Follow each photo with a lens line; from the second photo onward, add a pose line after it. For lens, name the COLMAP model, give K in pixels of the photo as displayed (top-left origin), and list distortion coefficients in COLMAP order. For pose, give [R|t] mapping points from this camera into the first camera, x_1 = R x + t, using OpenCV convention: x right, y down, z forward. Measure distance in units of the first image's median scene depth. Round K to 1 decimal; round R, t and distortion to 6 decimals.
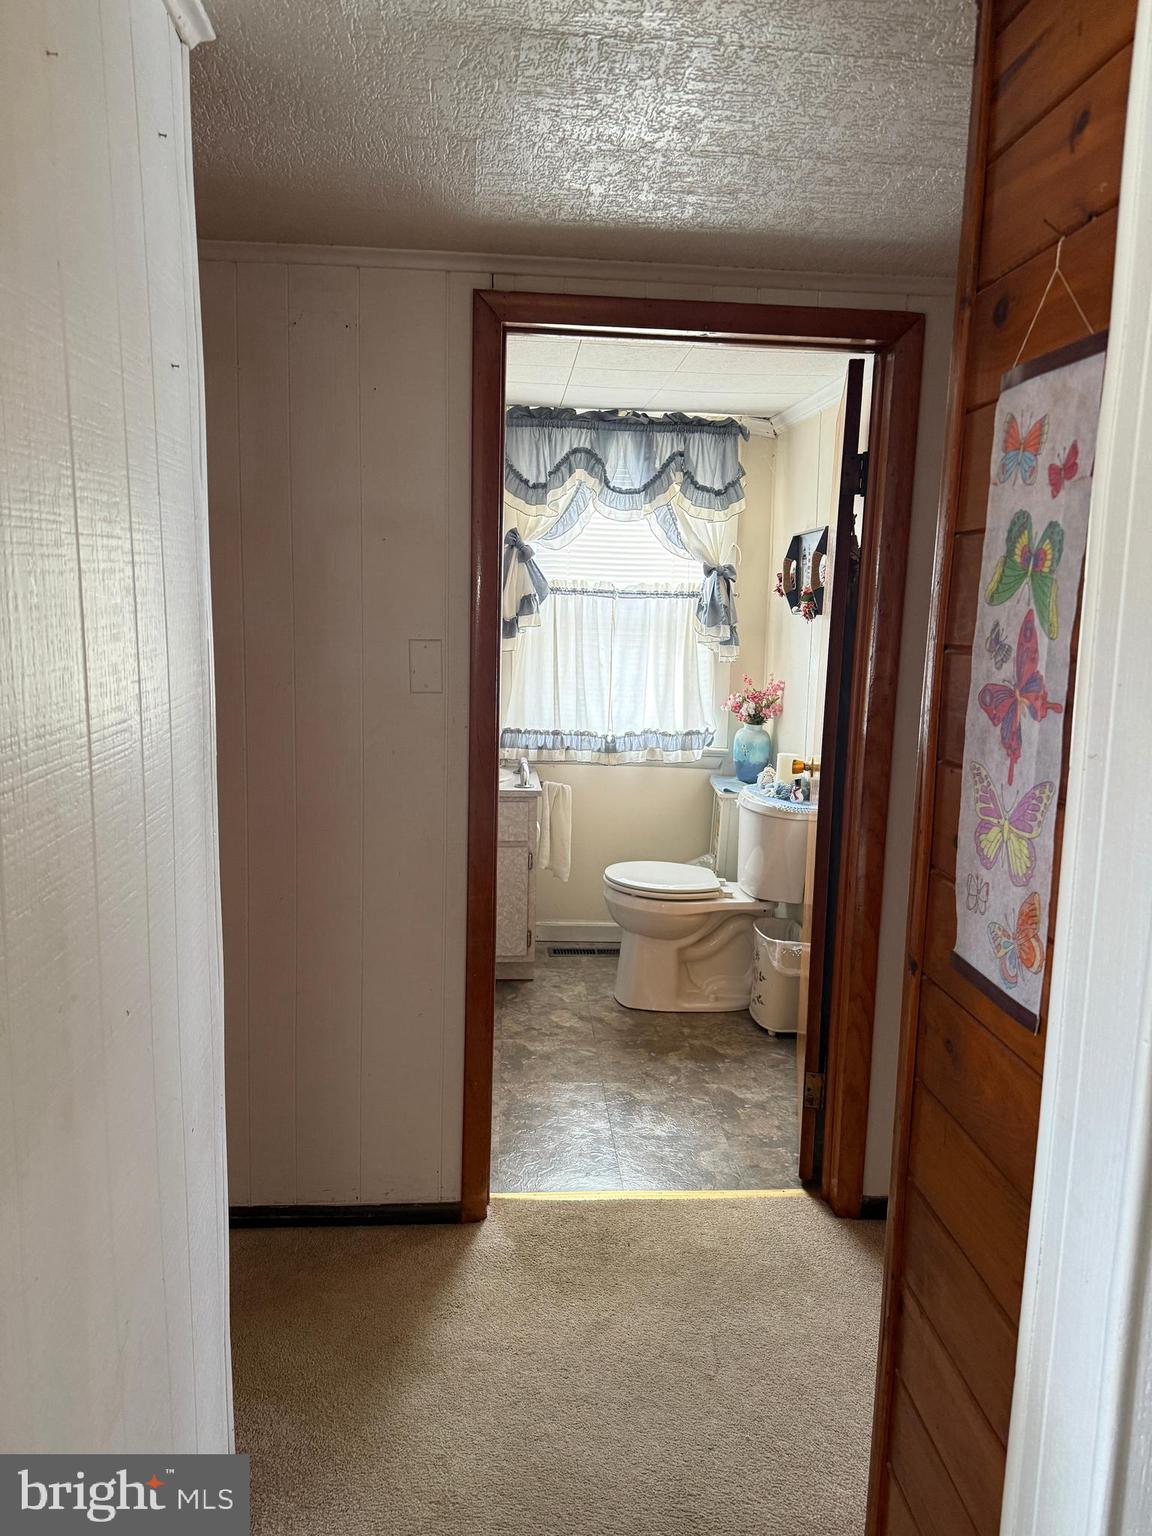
lens RADIAL K [[1071.7, 0, 567.2], [0, 1071.7, 771.4], [0, 0, 1]] dist [0.087085, -0.115984]
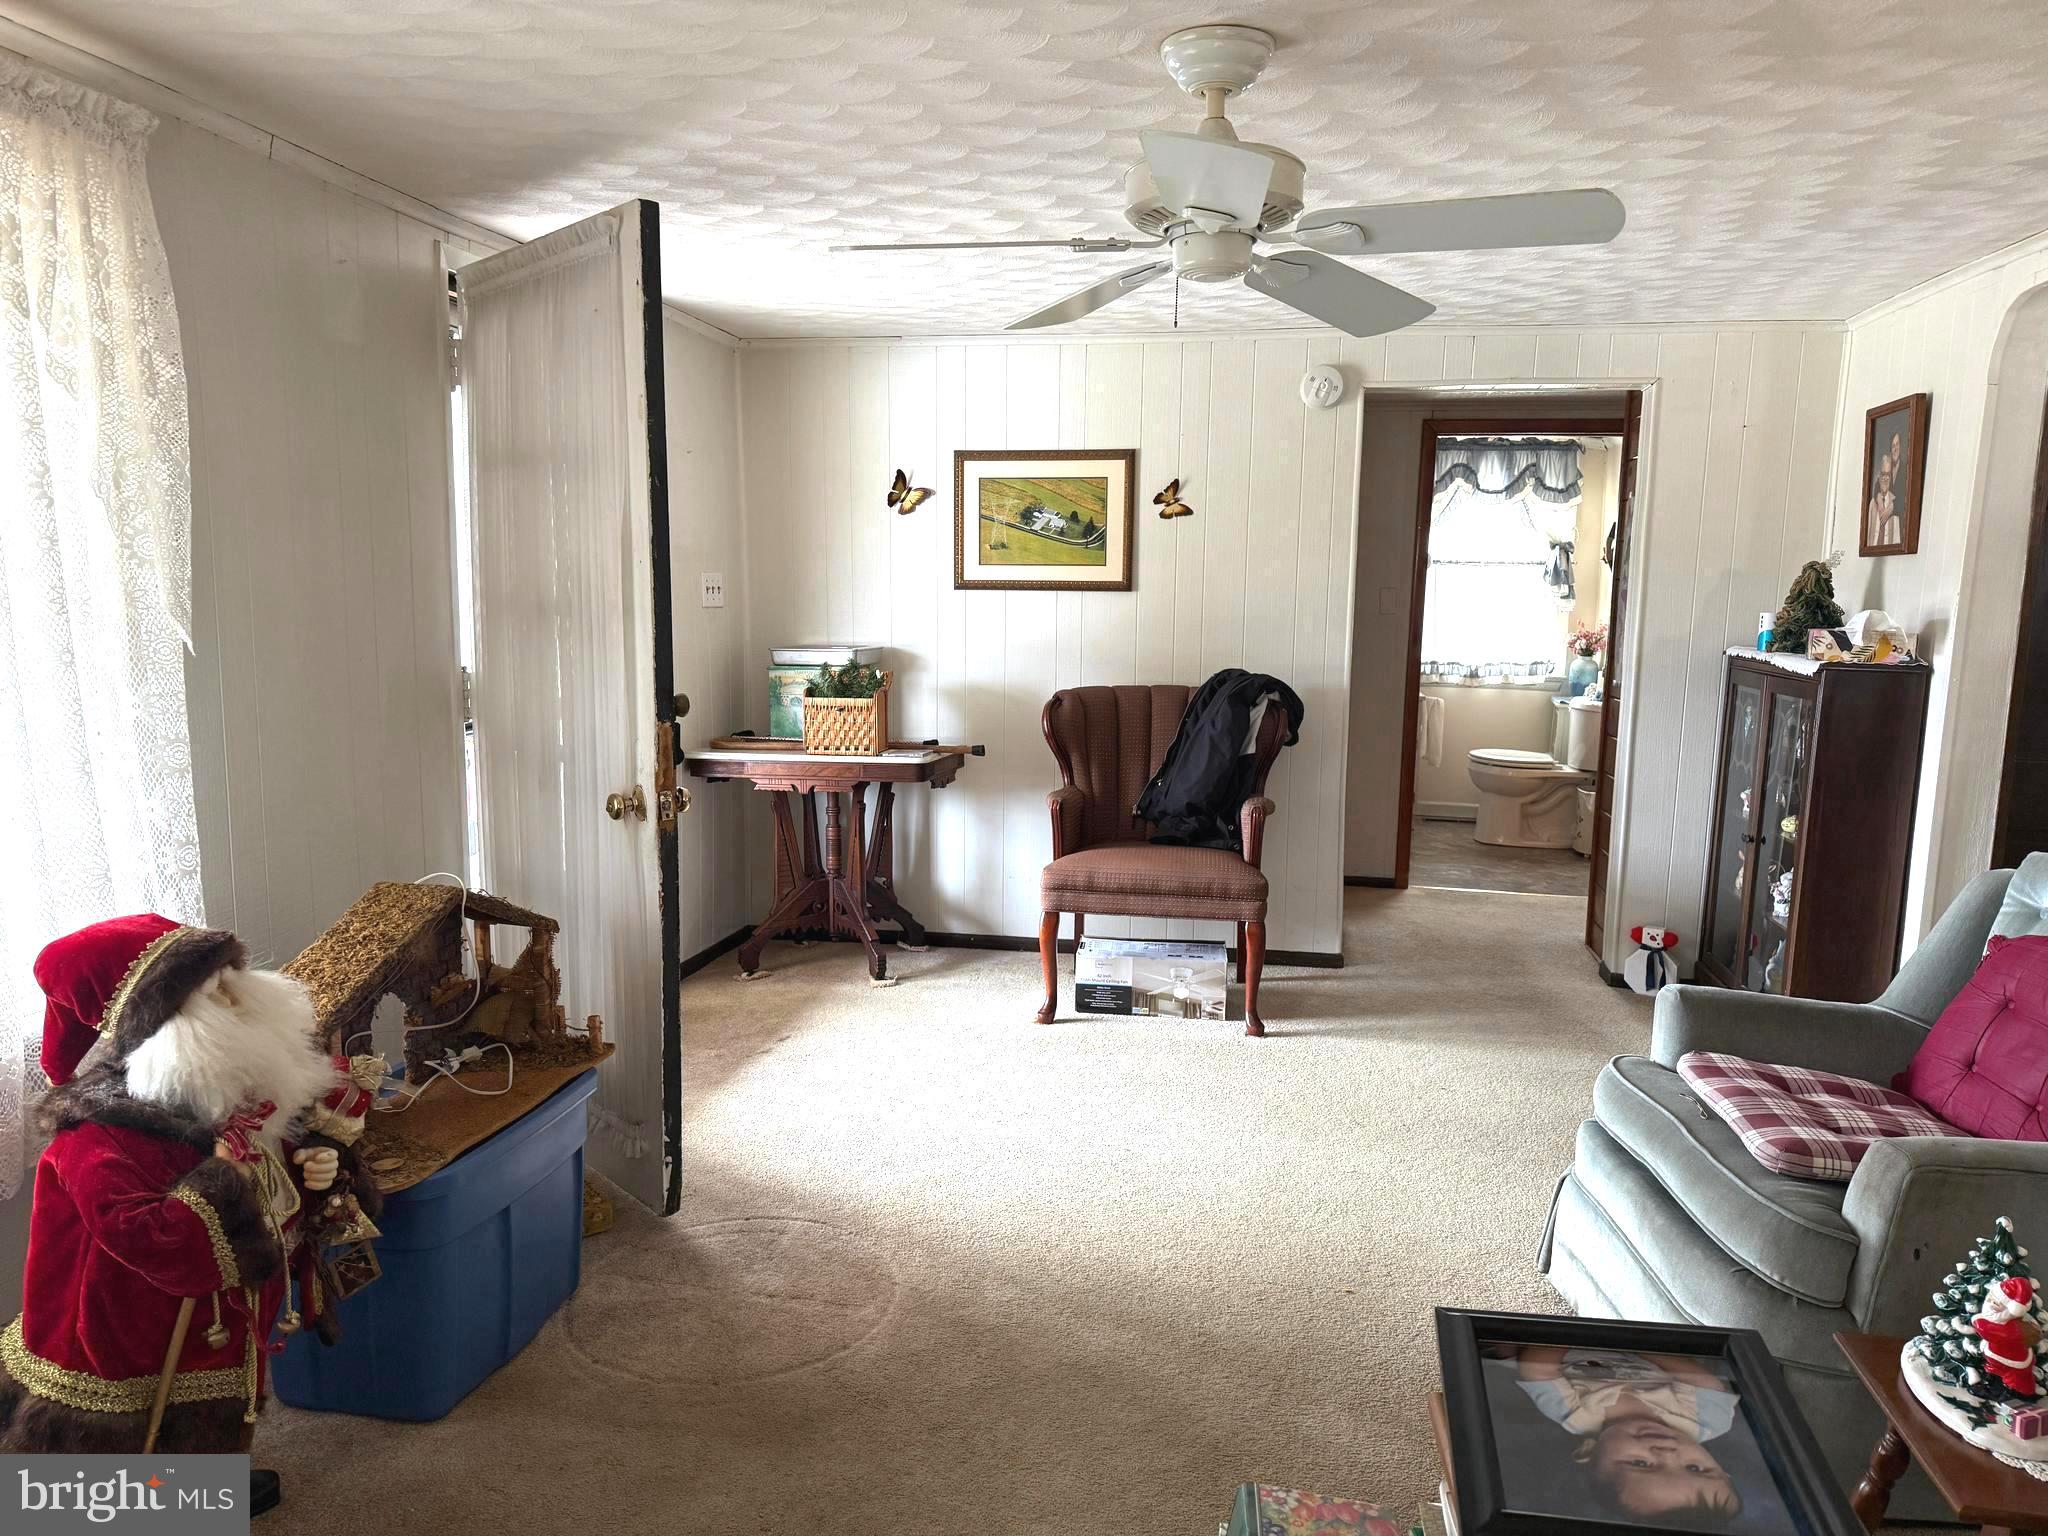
lens RADIAL K [[1428.9, 0, 1003.2], [0, 1428.9, 780.2], [0, 0, 1]] dist [0.087085, -0.115984]
pose [[0.967951, 0.026070, -0.249782, -0.083662], [-0.030313, 0.999454, -0.013155, 0.164785], [0.249302, 0.020305, 0.968213, -0.998099]]
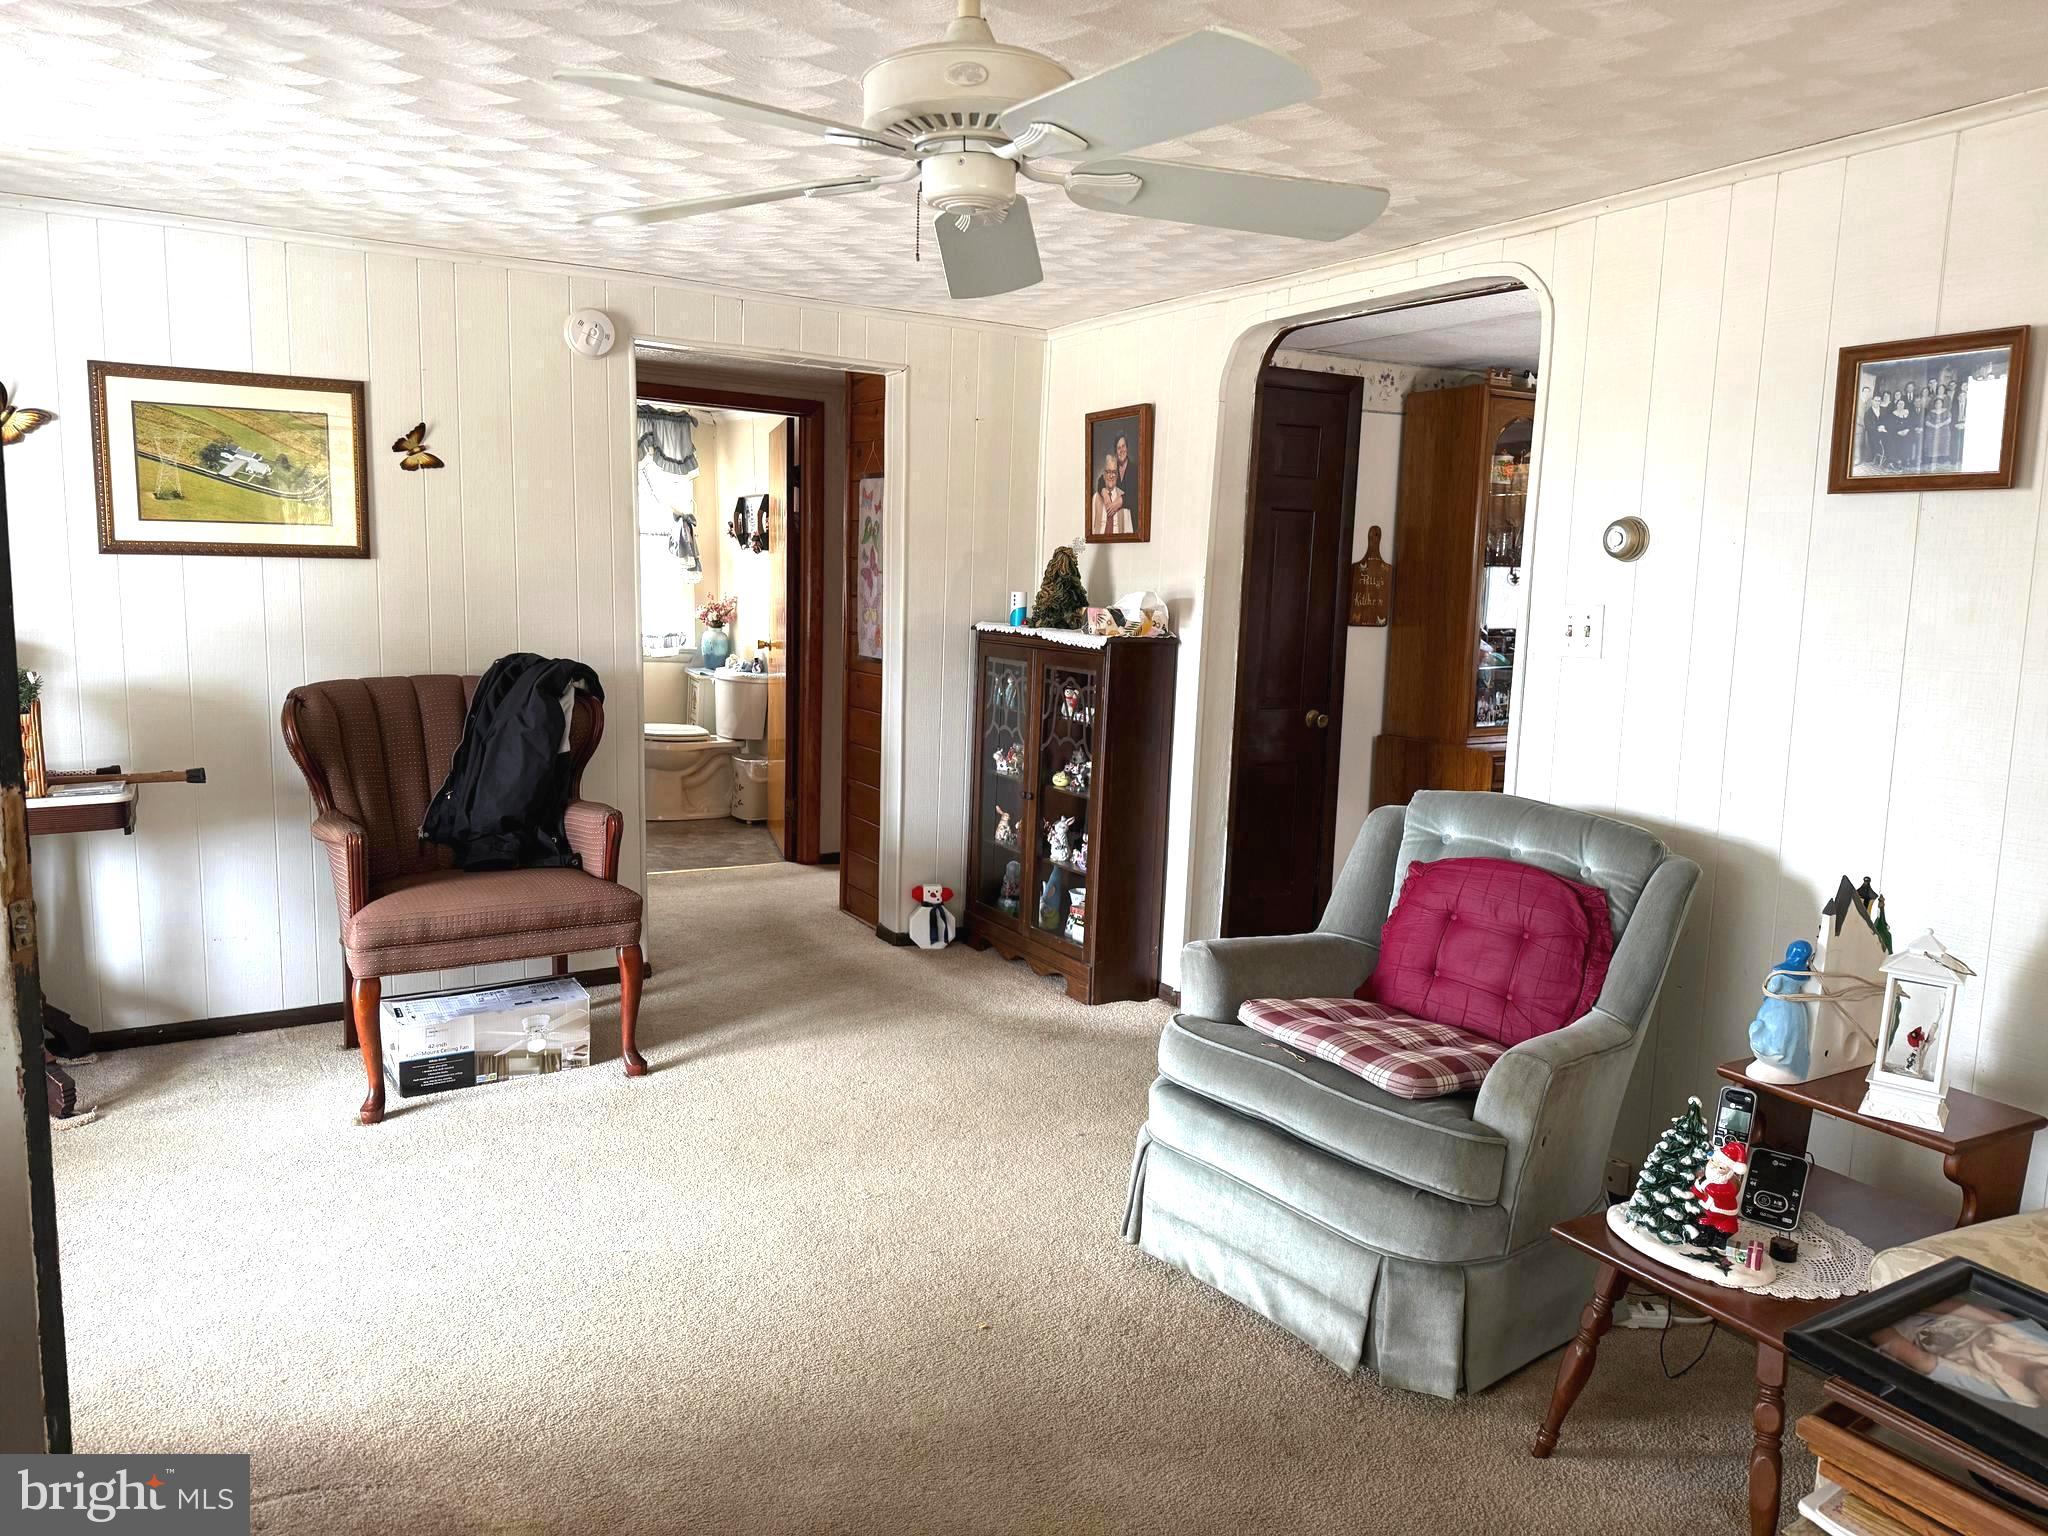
lens RADIAL K [[1428.9, 0, 1028.6], [0, 1428.9, 771.0], [0, 0, 1]] dist [0.087085, -0.115984]
pose [[0.888921, -0.060681, 0.454023, -0.333326], [0.059703, 0.998080, 0.016505, 0.139469], [-0.454153, 0.012435, 0.890837, -0.876931]]
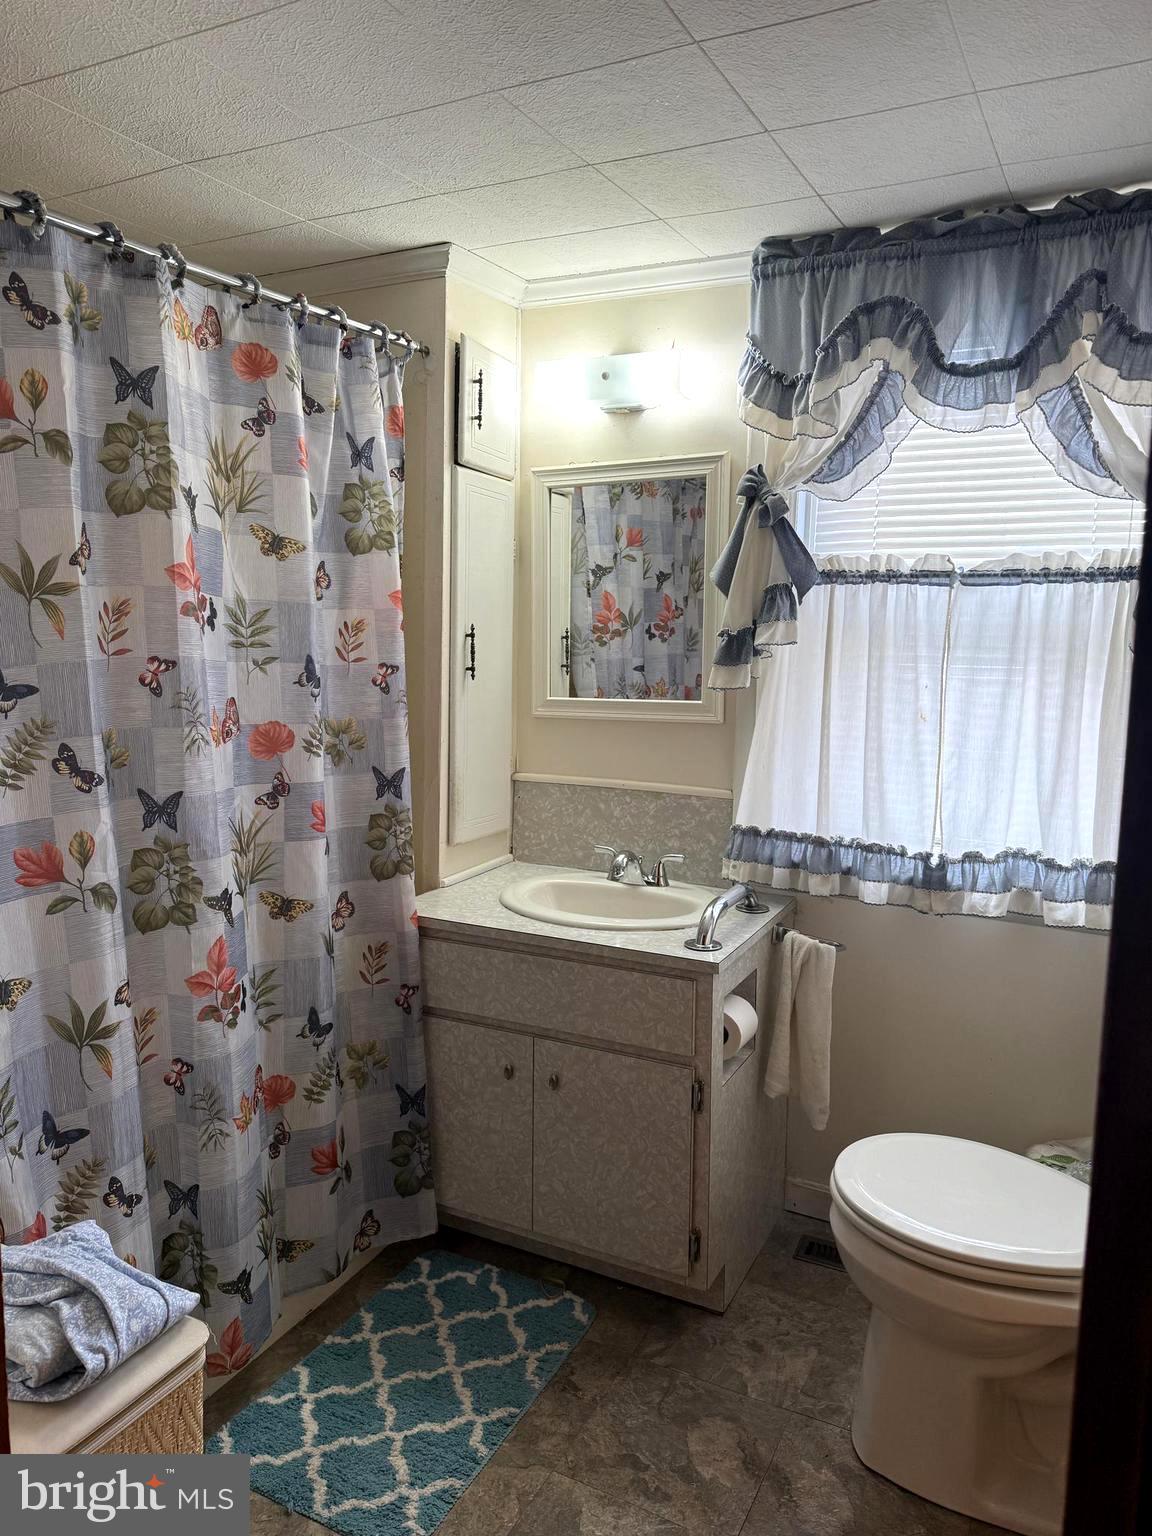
lens RADIAL K [[1071.7, 0, 570.6], [0, 1071.7, 756.2], [0, 0, 1]] dist [0.087085, -0.115984]
pose [[0.846610, 0.047470, -0.530093, 0.169910], [-0.067190, 0.997578, -0.017974, -0.061797], [0.527956, 0.050834, 0.847749, 0.487354]]
